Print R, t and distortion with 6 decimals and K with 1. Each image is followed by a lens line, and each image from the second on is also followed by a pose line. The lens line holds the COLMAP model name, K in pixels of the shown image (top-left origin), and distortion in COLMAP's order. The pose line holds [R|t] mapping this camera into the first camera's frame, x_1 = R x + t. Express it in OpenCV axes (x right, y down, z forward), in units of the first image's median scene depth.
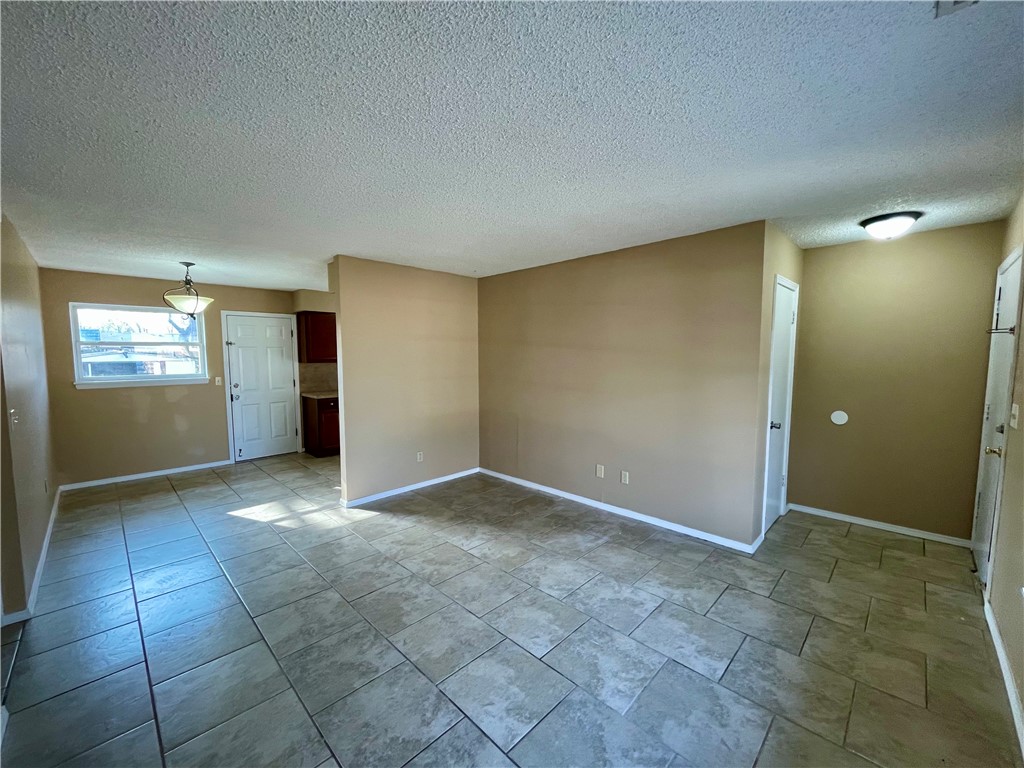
lens RADIAL K [[414.2, 0, 512.8], [0, 414.2, 383.5], [0, 0, 1]] dist [0.002727, -0.000118]
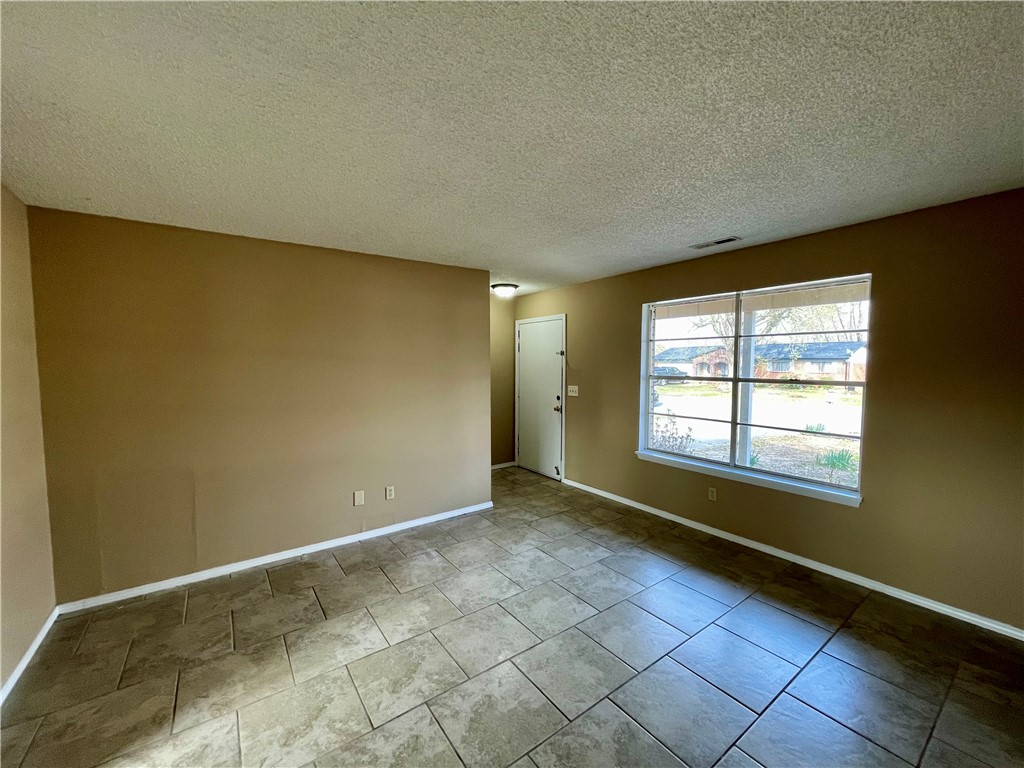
lens RADIAL K [[414.2, 0, 509.1], [0, 414.2, 389.7], [0, 0, 1]] dist [0.002727, -0.000118]
pose [[0.171685, -0.064790, 0.983019, -0.780225], [0.075604, 0.995759, 0.052425, -0.055977], [-0.982247, 0.065319, 0.175855, 0.678048]]
